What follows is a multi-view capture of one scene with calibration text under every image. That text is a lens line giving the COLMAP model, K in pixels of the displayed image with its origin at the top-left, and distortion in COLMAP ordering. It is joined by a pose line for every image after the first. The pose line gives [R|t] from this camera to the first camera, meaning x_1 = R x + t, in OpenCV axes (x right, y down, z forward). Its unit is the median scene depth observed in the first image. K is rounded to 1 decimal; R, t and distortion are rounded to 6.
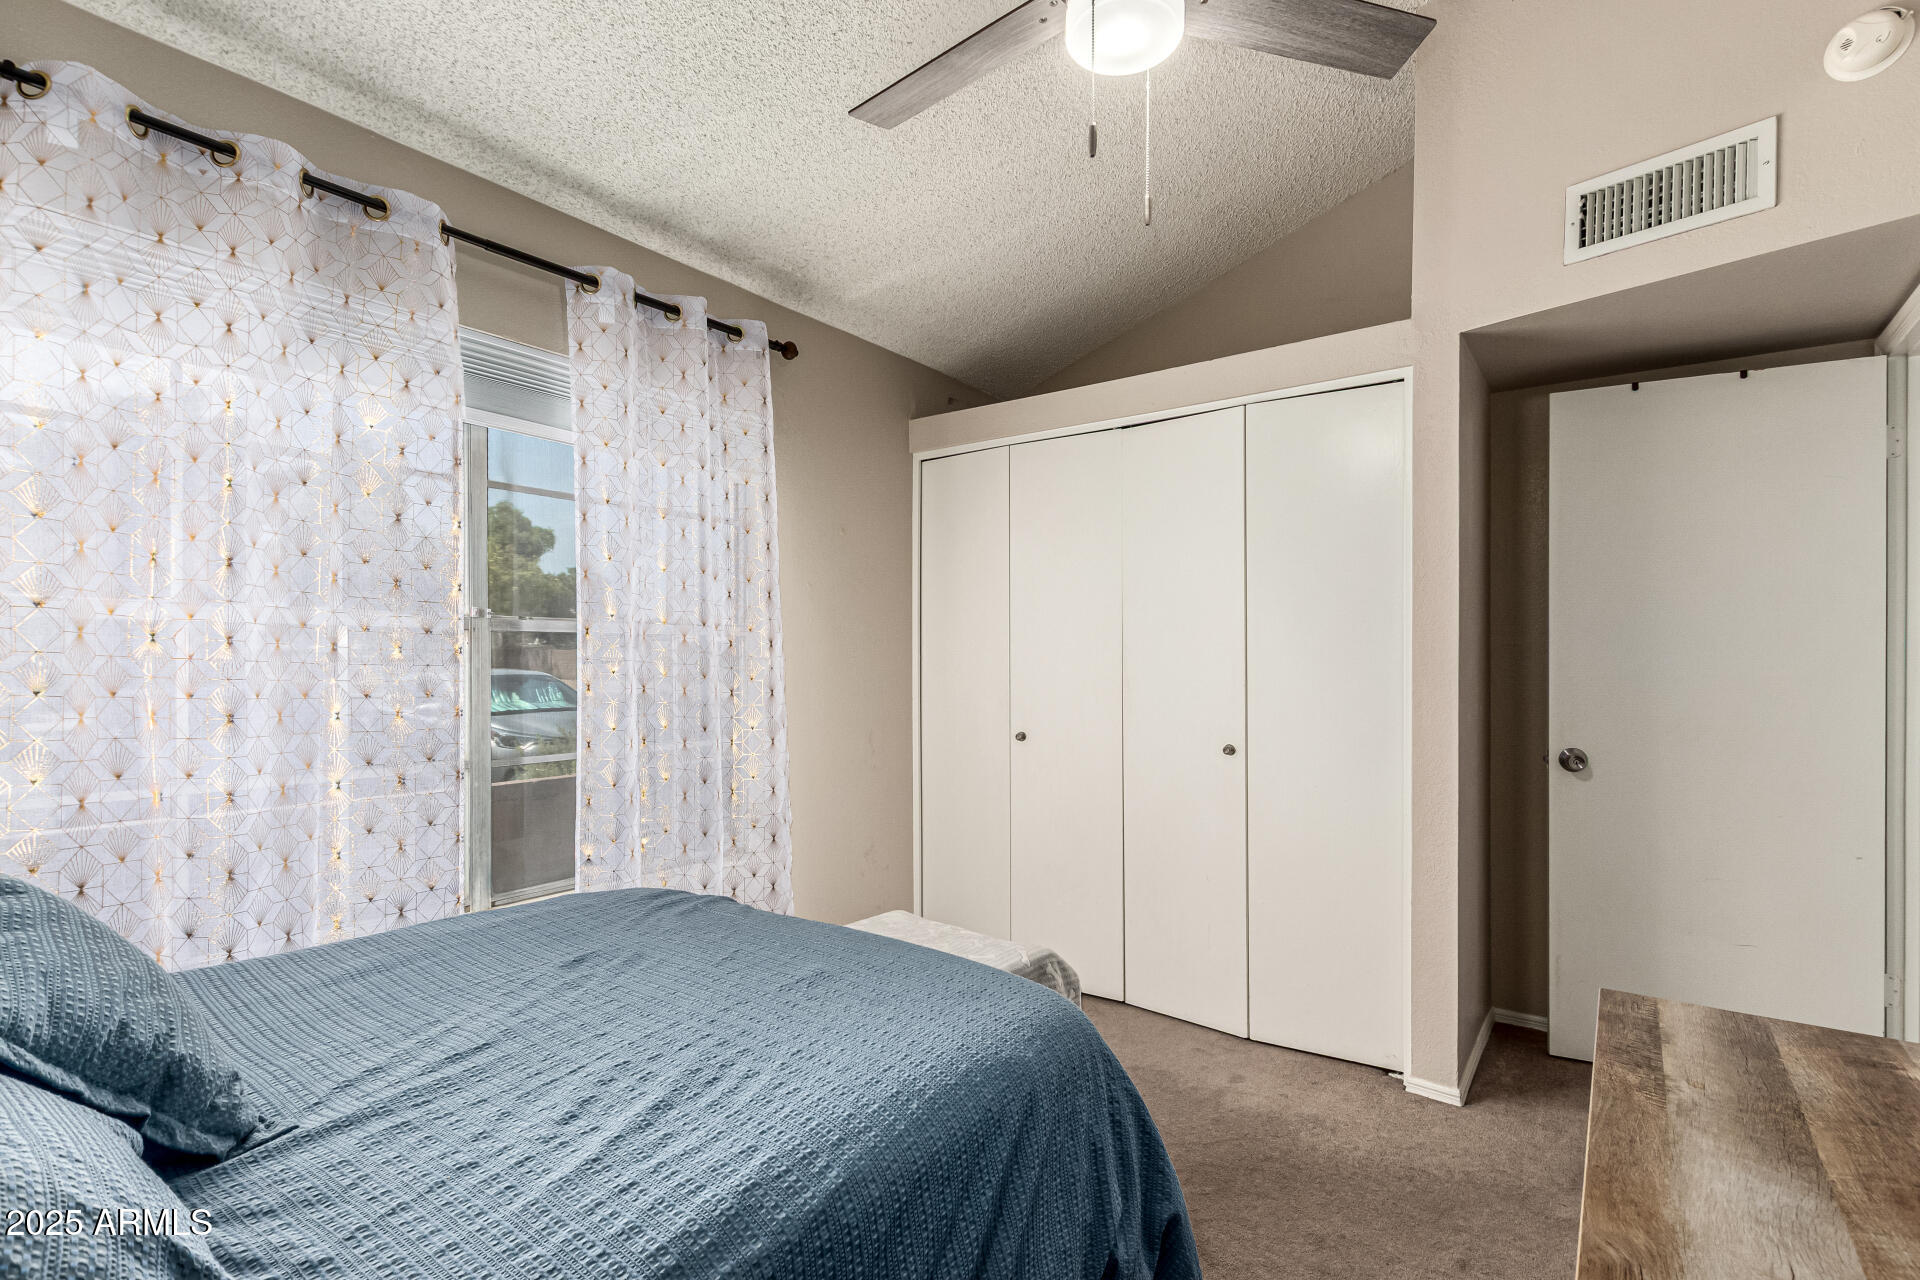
lens RADIAL K [[900.7, 0, 969.9], [0, 900.7, 652.7], [0, 0, 1]] dist [0.013071, 0.000355]
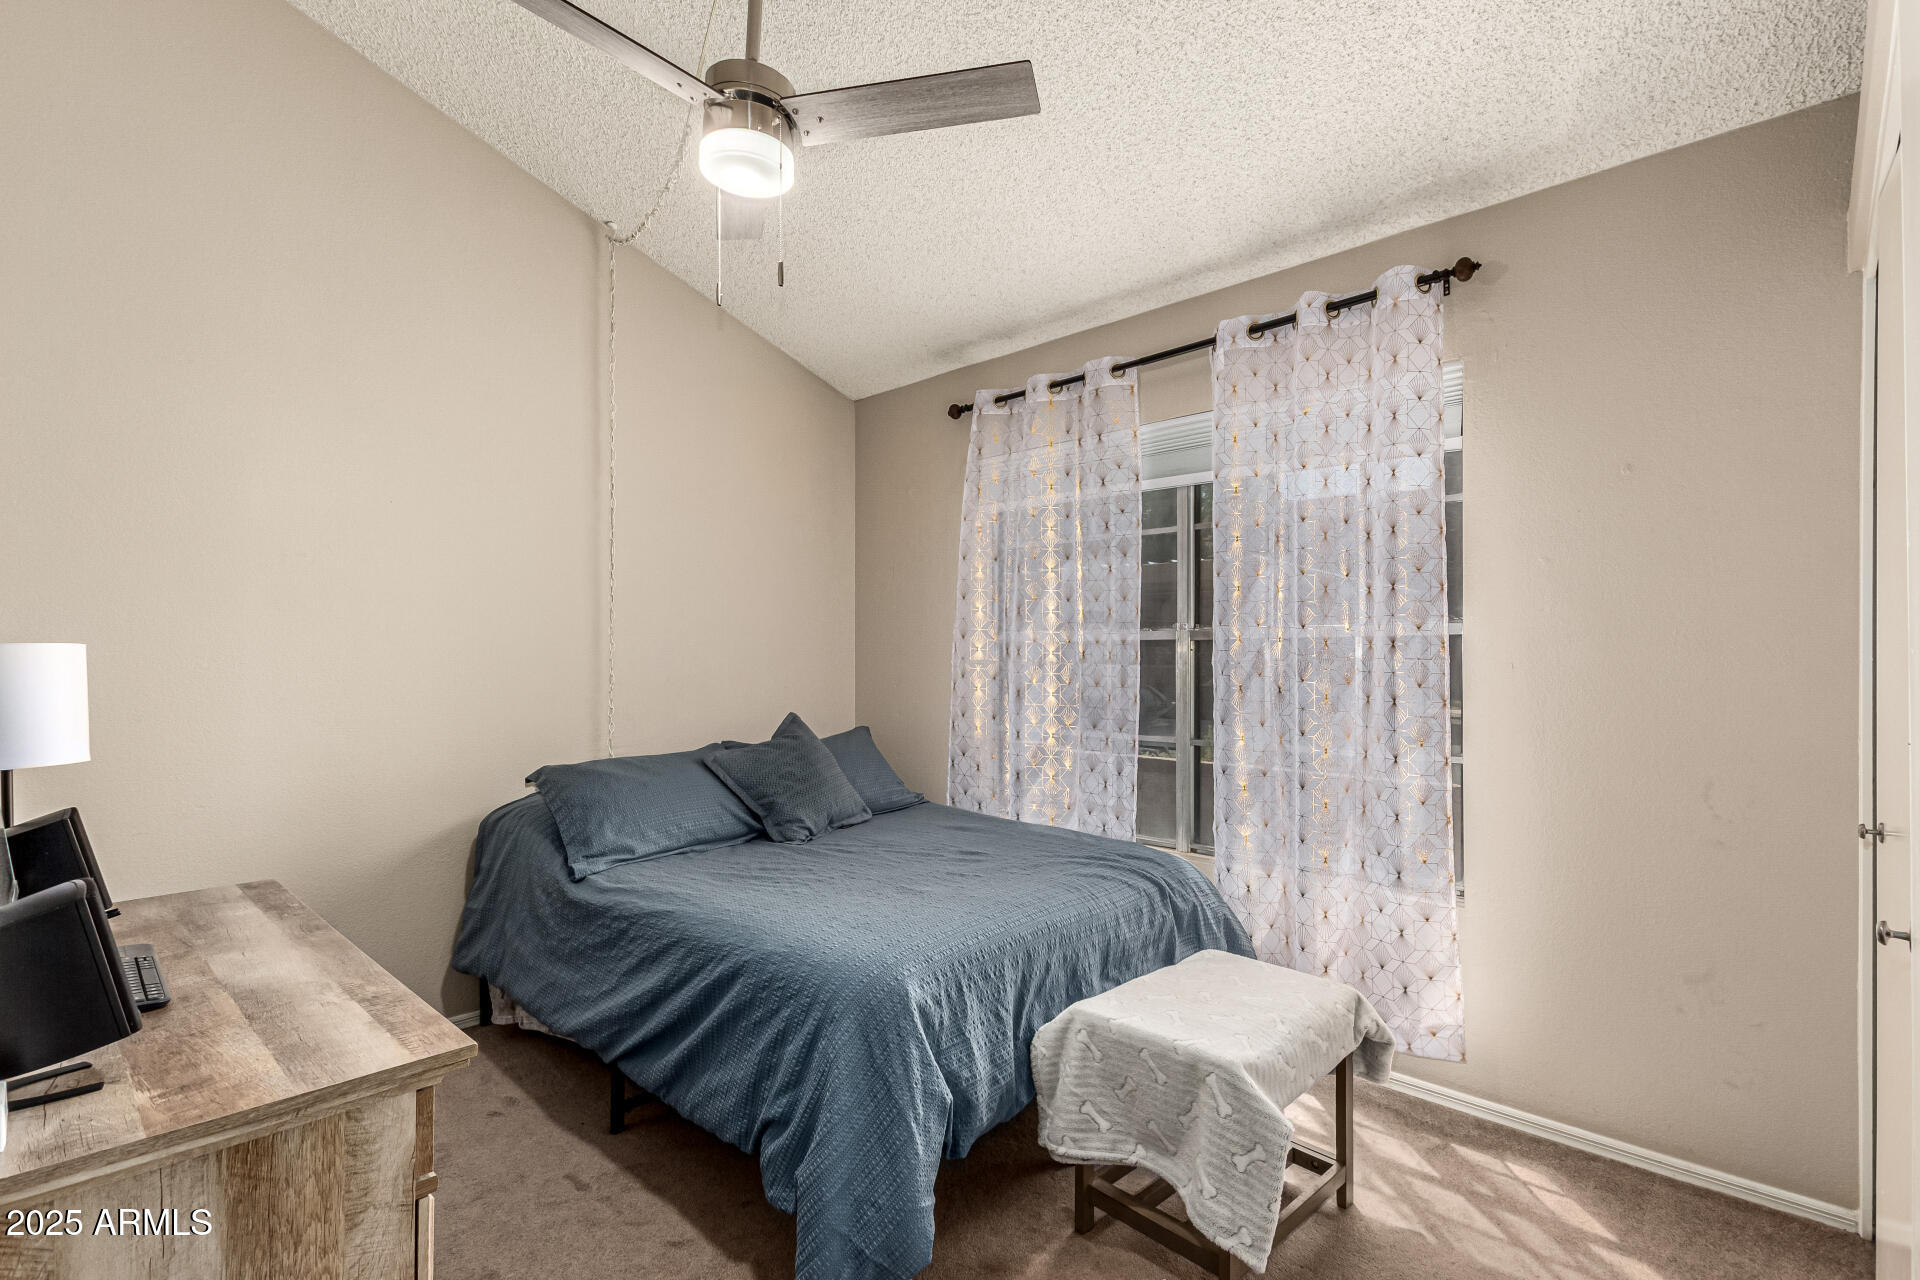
lens RADIAL K [[900.7, 0, 959.6], [0, 900.7, 641.5], [0, 0, 1]] dist [0.013071, 0.000355]
pose [[-0.133369, -0.023142, -0.990796, 0.966653], [0.004162, 0.999705, -0.023911, 0.009769], [0.991058, -0.007313, -0.133233, 1.018815]]
